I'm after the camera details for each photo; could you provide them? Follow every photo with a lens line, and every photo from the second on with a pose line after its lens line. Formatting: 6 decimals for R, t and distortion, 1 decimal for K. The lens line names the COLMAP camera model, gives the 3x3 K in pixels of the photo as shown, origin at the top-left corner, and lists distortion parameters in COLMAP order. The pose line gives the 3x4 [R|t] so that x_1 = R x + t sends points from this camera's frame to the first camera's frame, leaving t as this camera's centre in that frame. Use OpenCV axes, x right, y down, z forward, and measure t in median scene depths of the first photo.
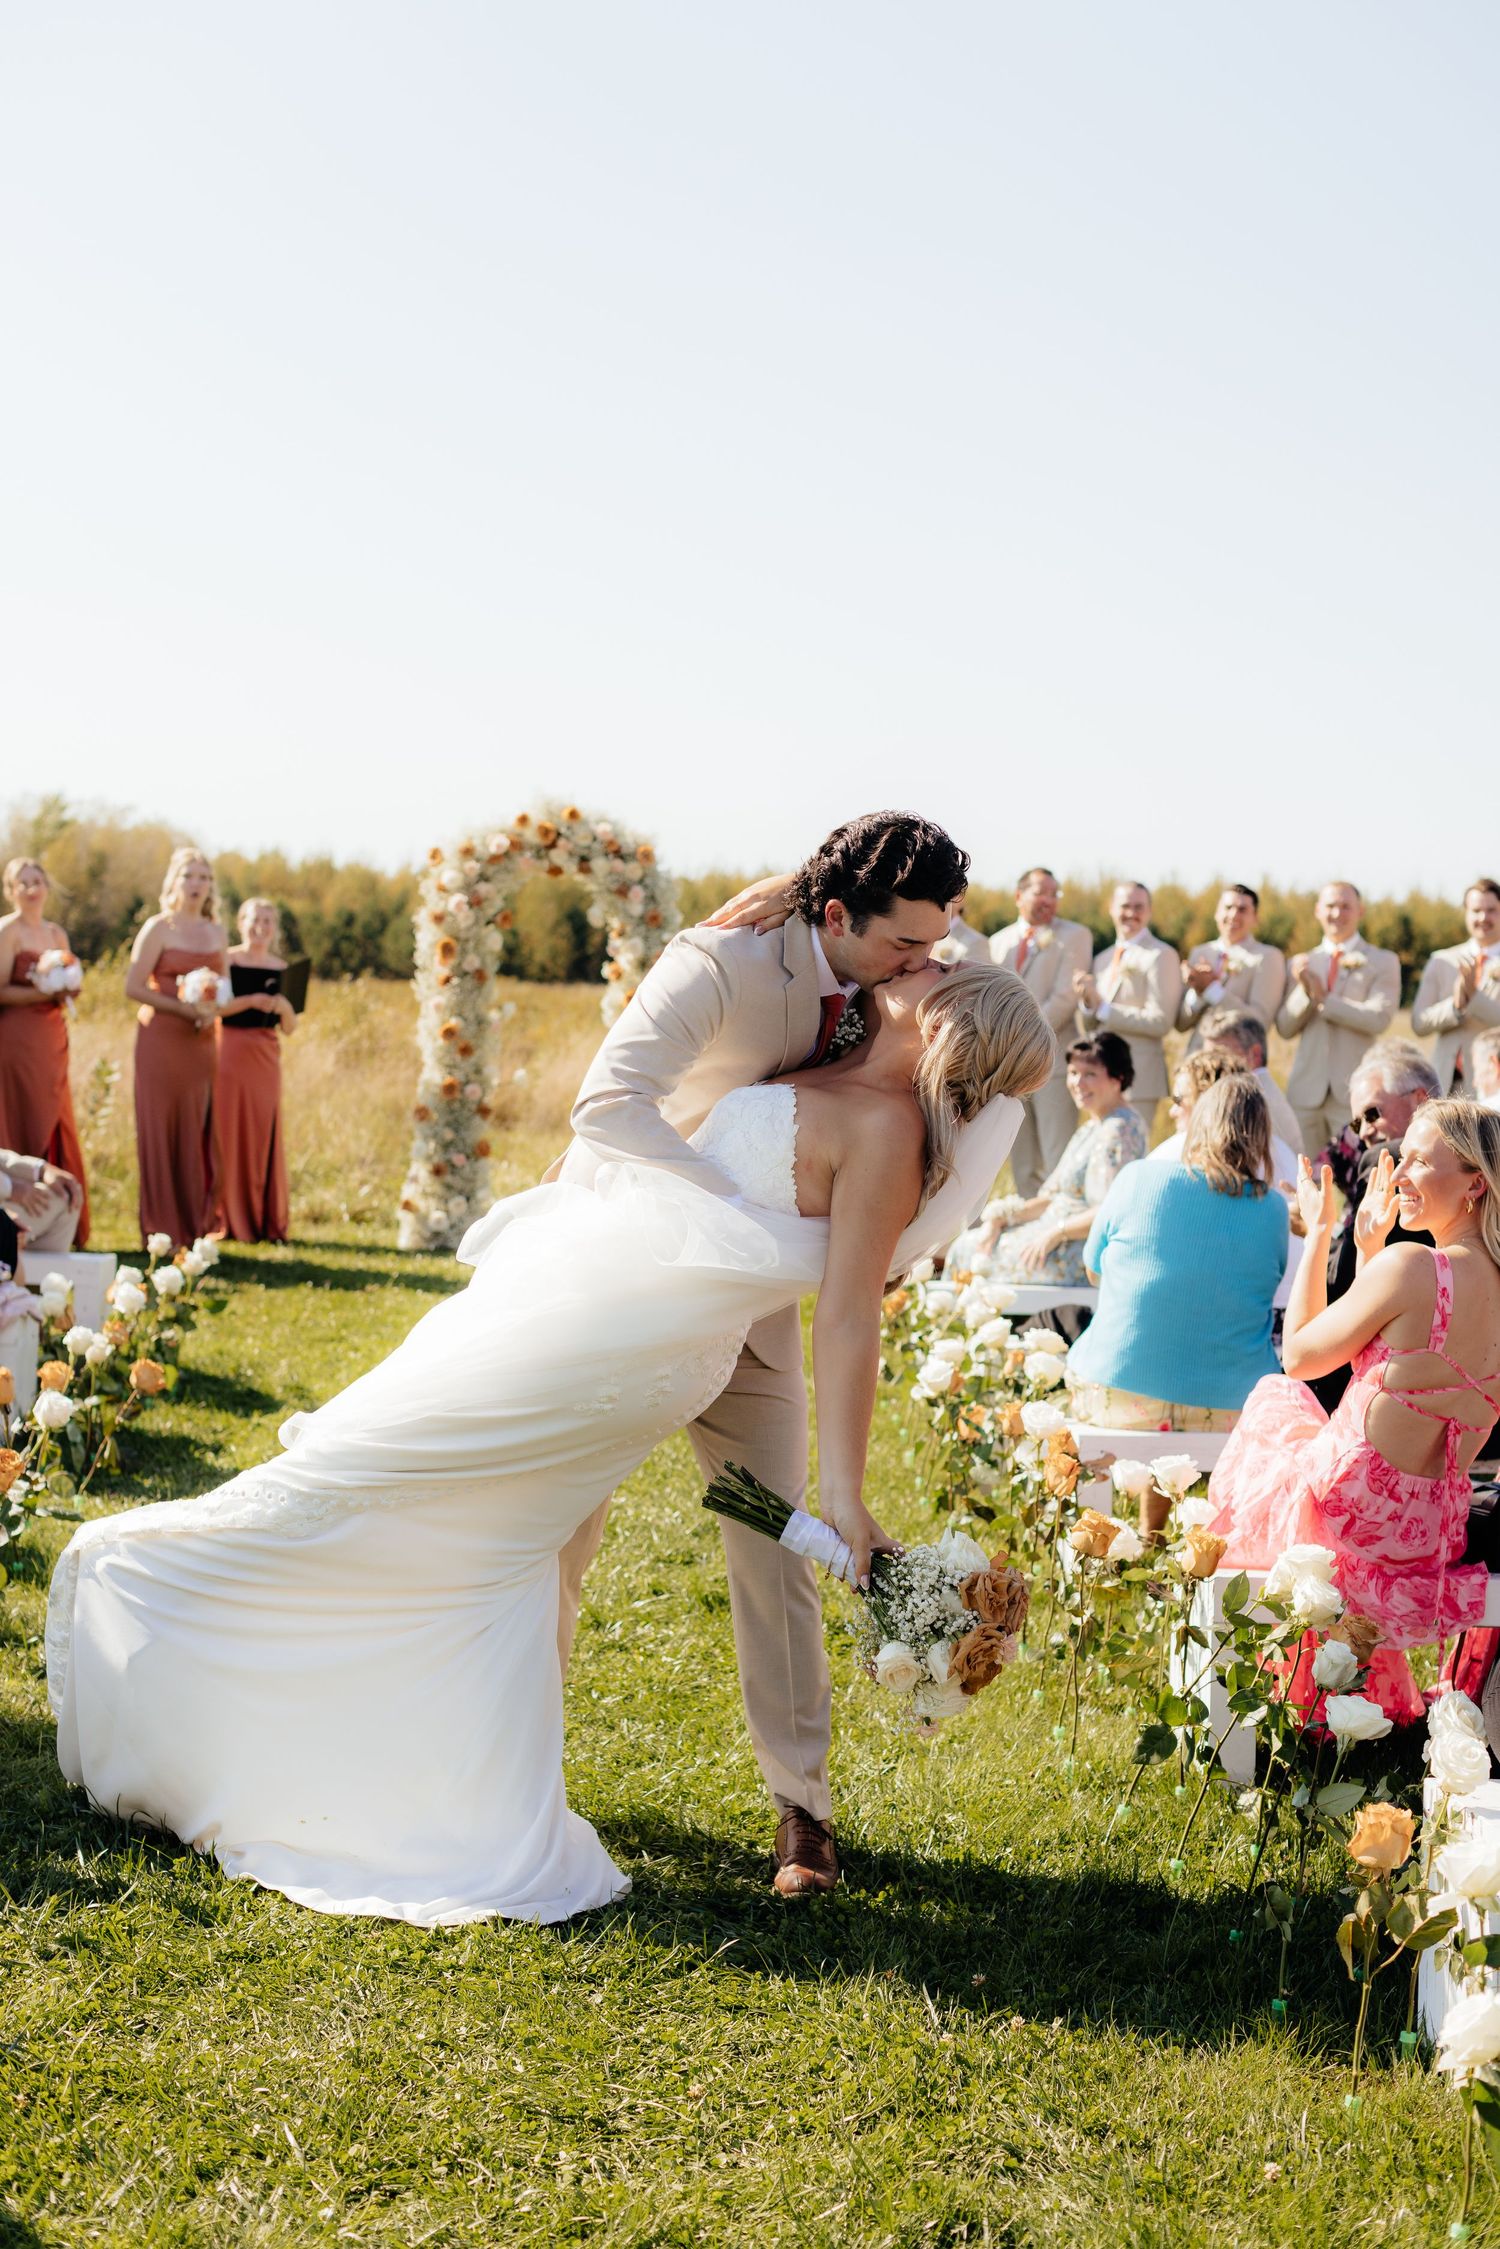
lens RADIAL K [[3607.7, 0, 796.3], [0, 3607.7, 1171.3], [0, 0, 1]] dist [-0.003427, -0.024570]
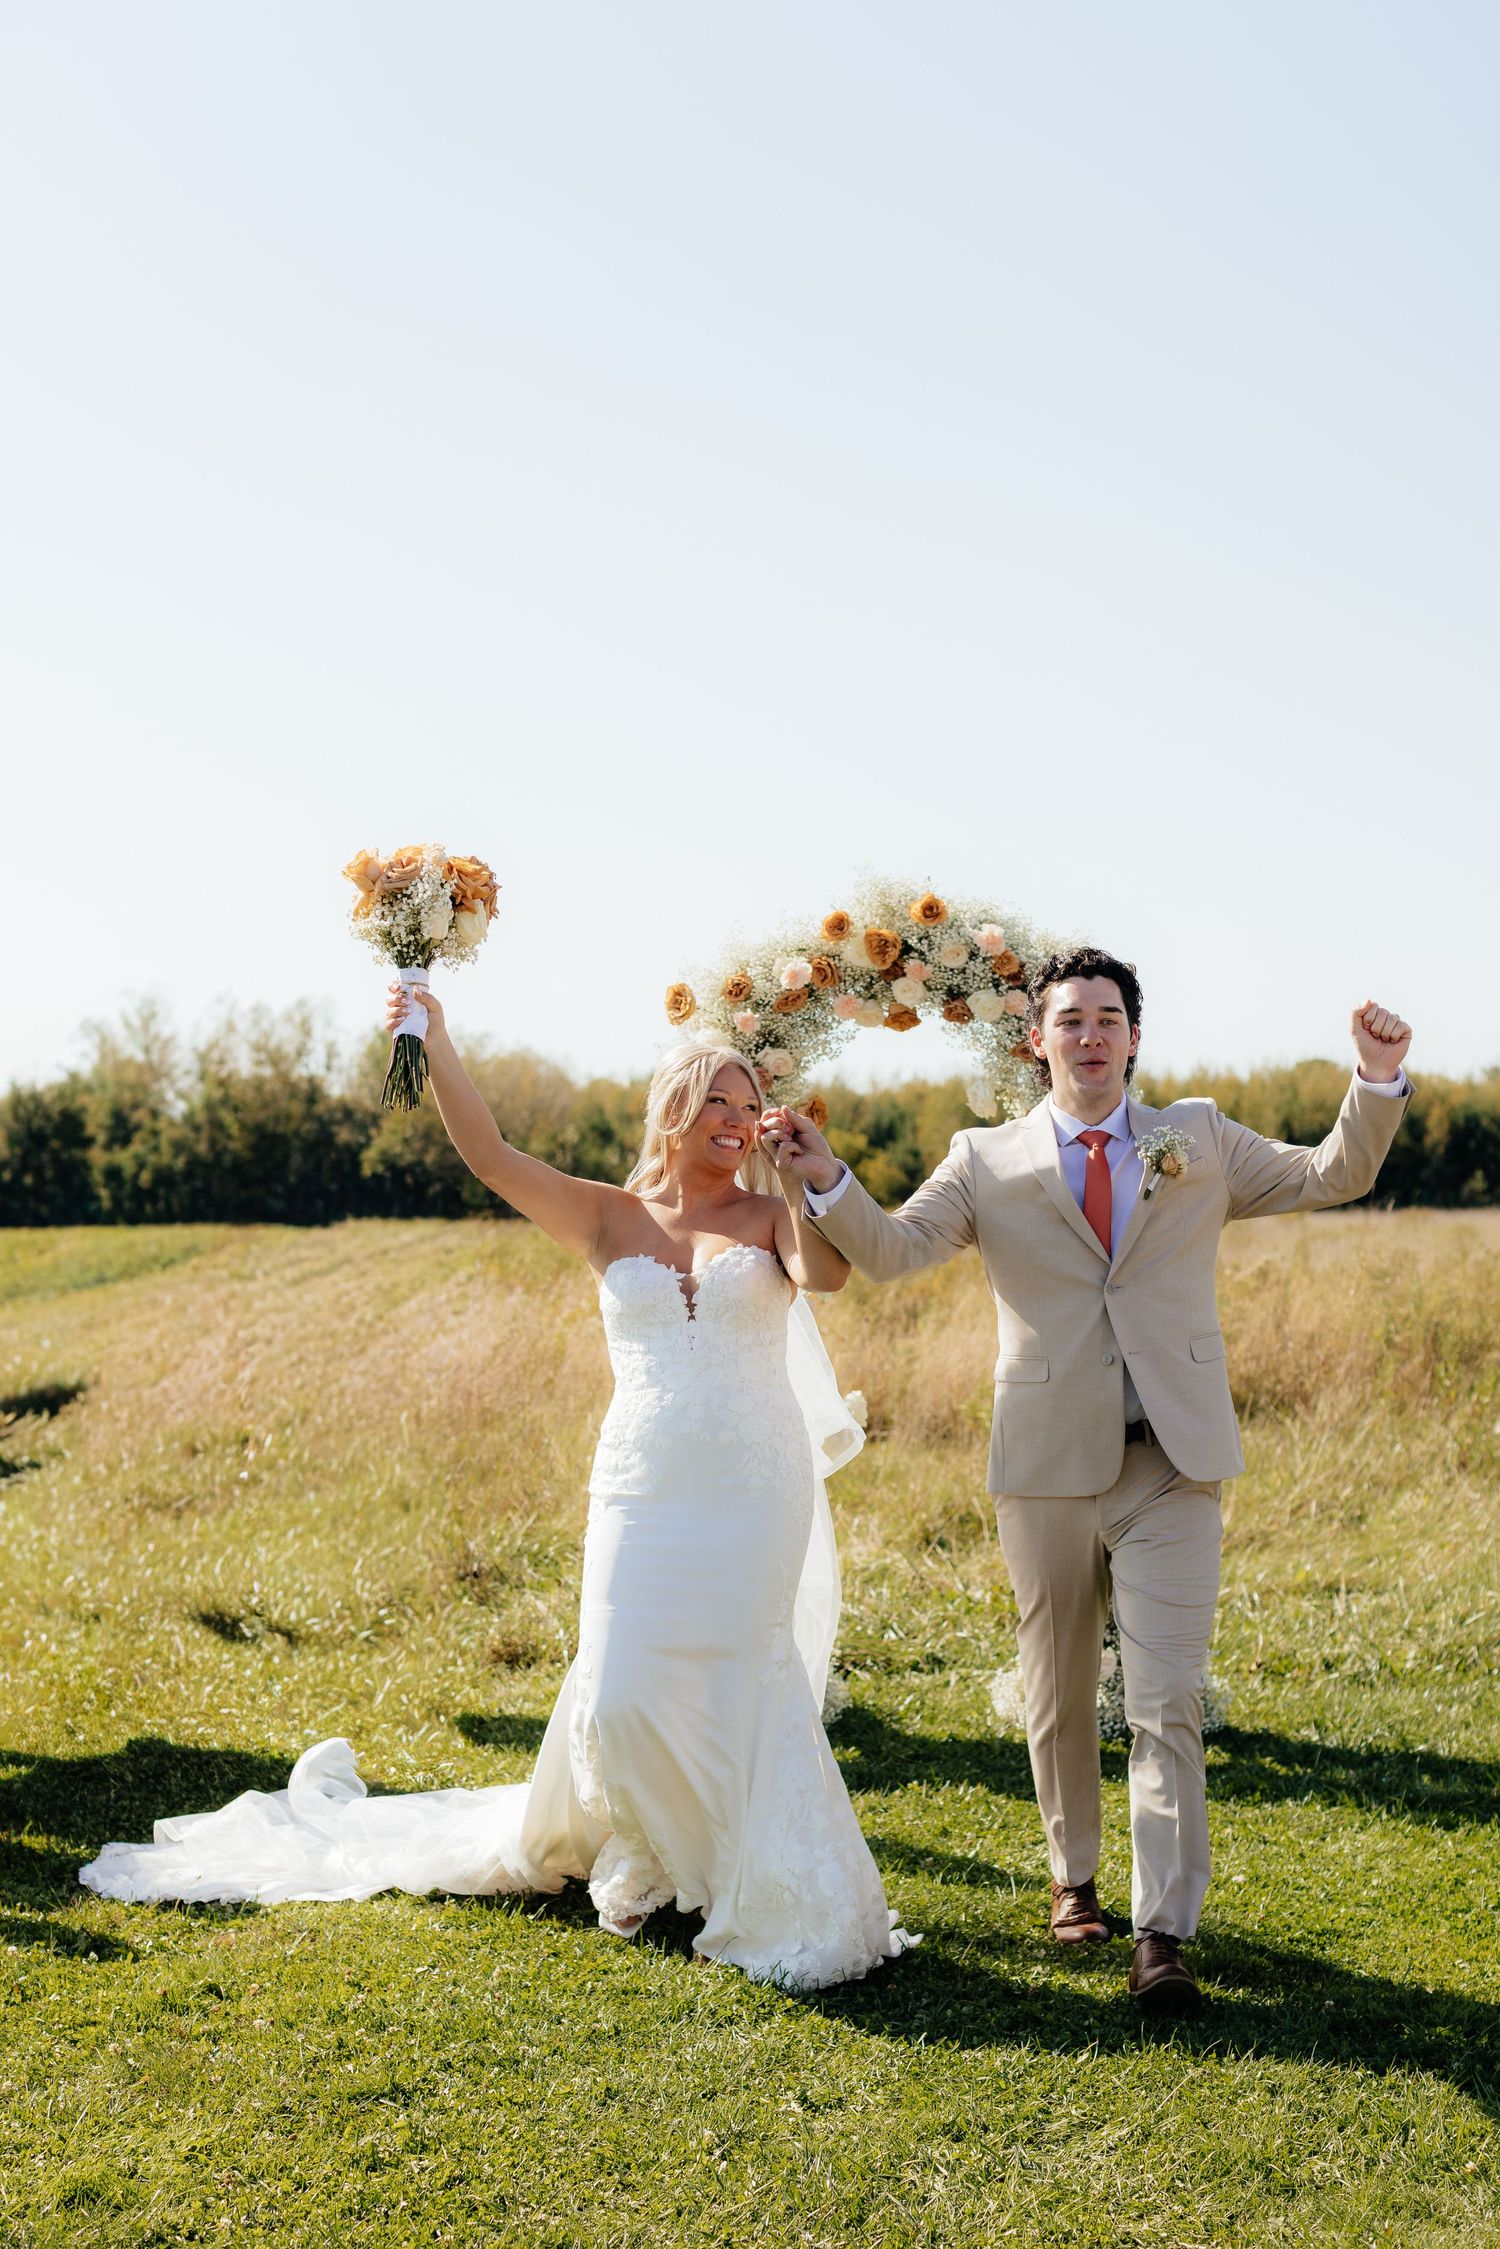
lens RADIAL K [[3604.8, 0, 750.0], [0, 3604.8, 1124.5], [0, 0, 1]] dist [-0.006733, 0.024248]
pose [[0.990714, -0.046191, -0.127873, -0.021587], [0.036585, 0.996400, -0.076476, -0.027525], [0.130946, 0.071088, 0.988838, 0.469690]]
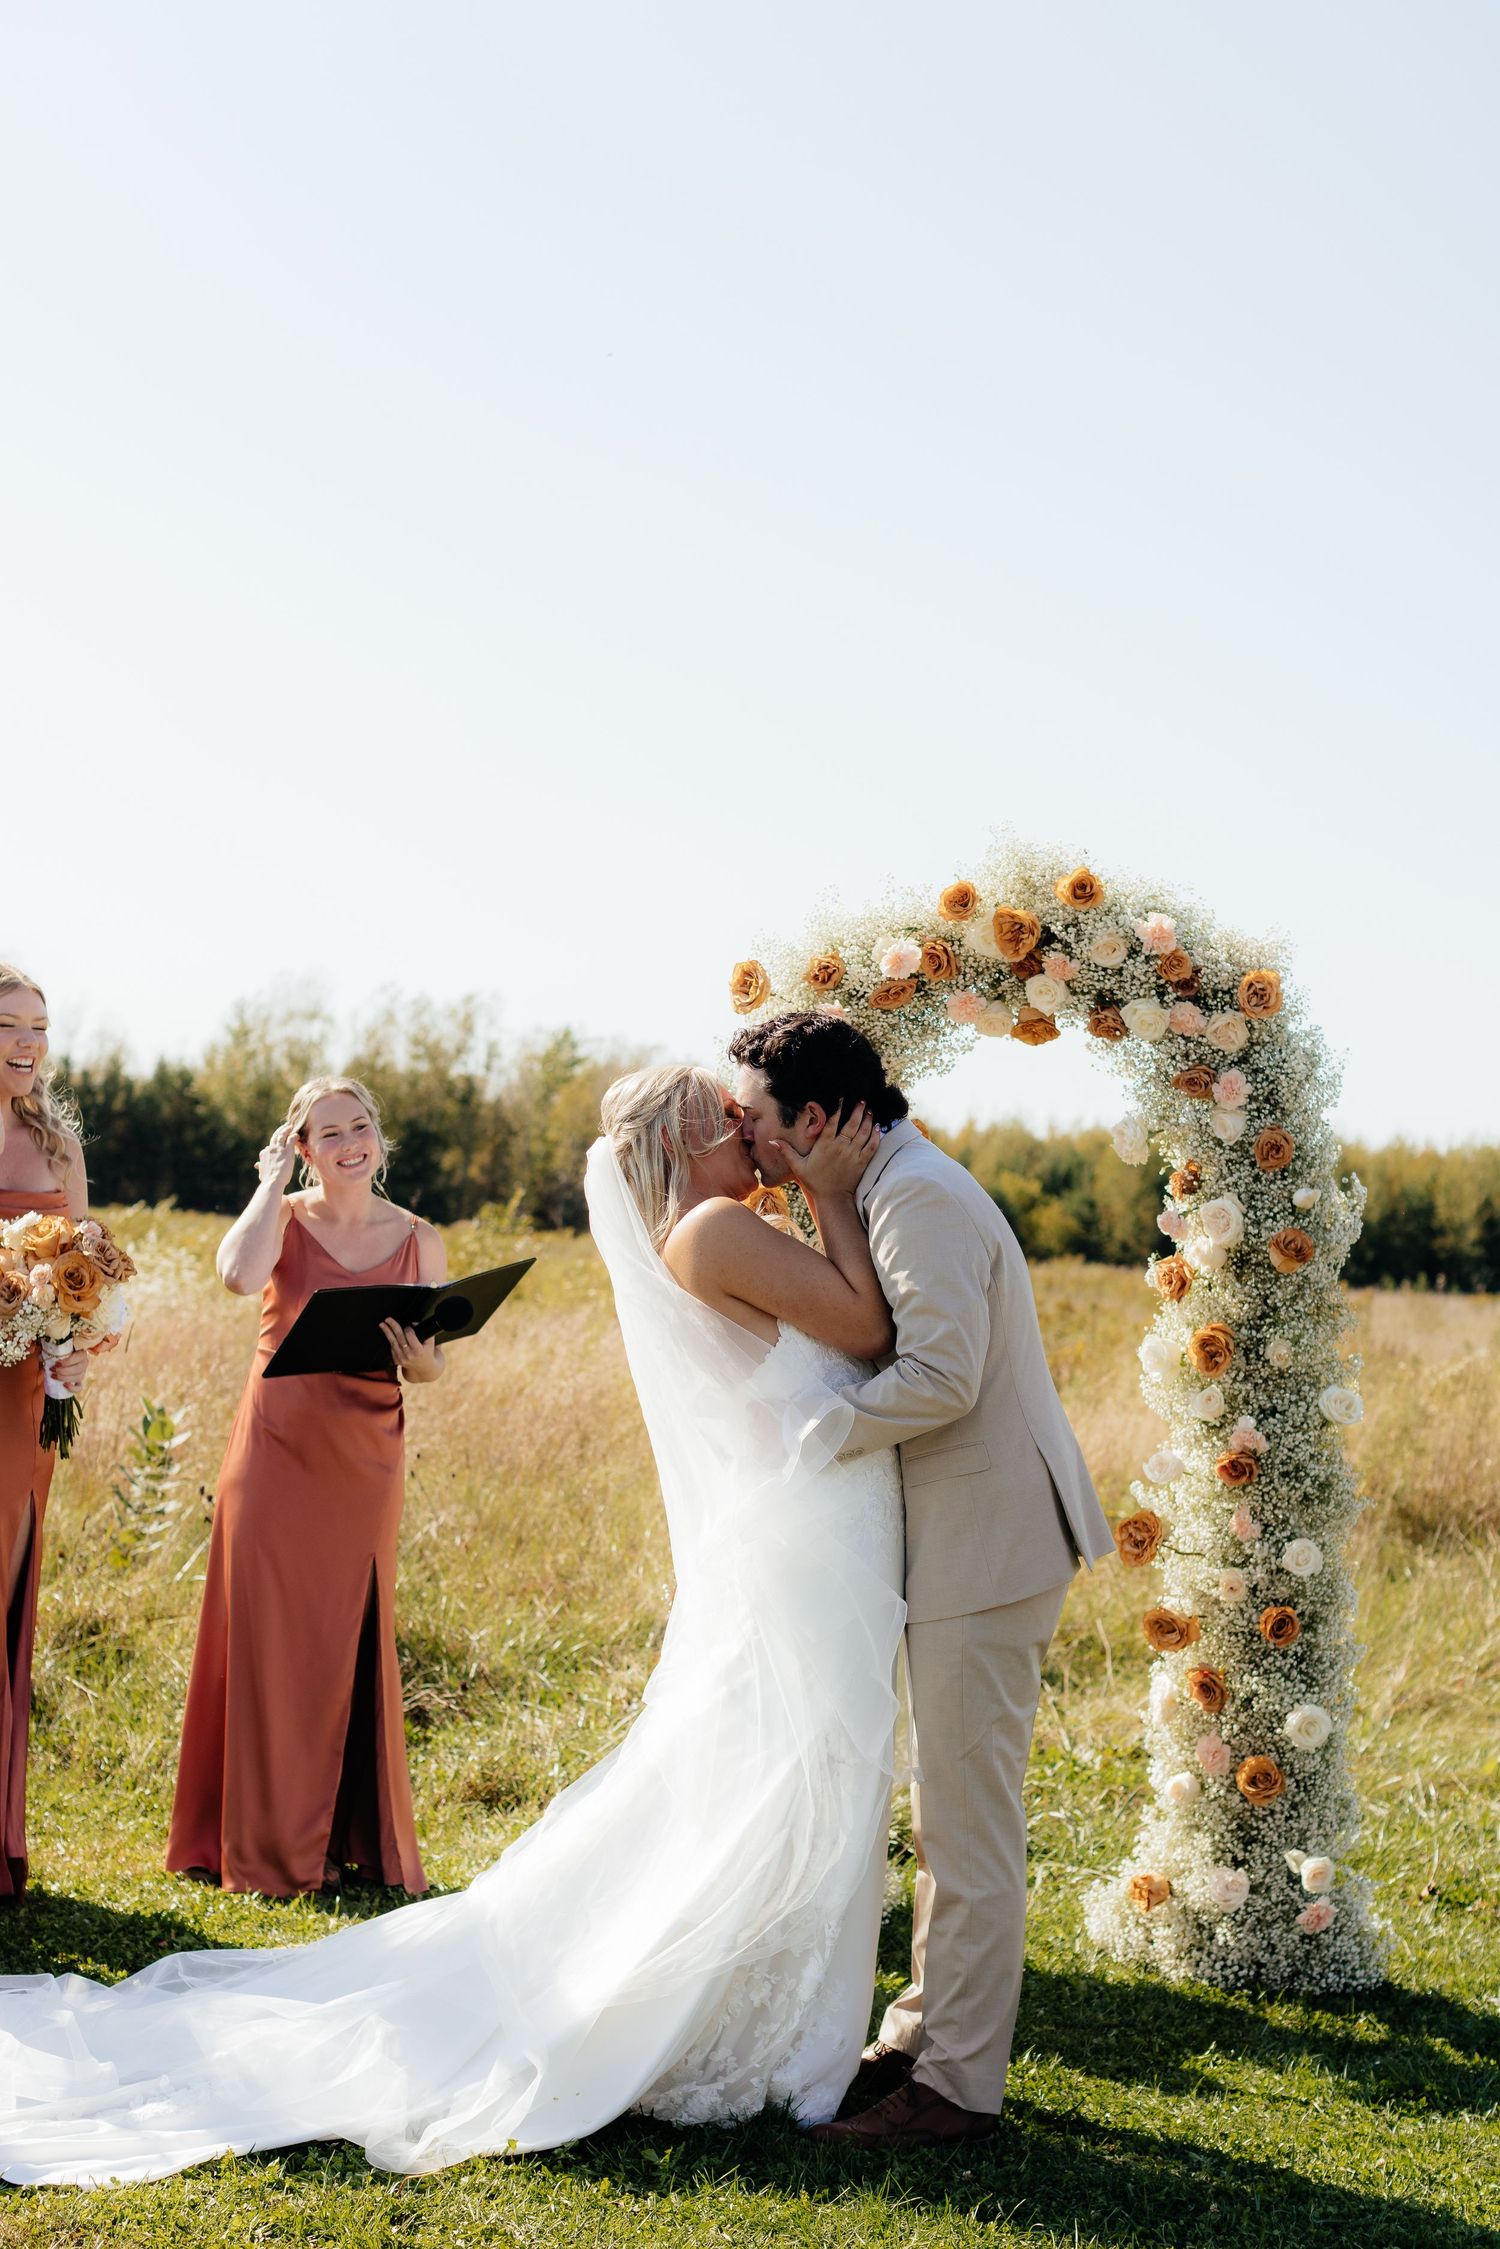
lens RADIAL K [[3607.7, 0, 796.3], [0, 3607.7, 1171.3], [0, 0, 1]] dist [-0.003427, -0.024570]
pose [[0.985586, 0.031105, -0.166291, -0.024808], [-0.043666, 0.996418, -0.072421, -0.035978], [0.163443, 0.078638, 0.983414, 0.592707]]
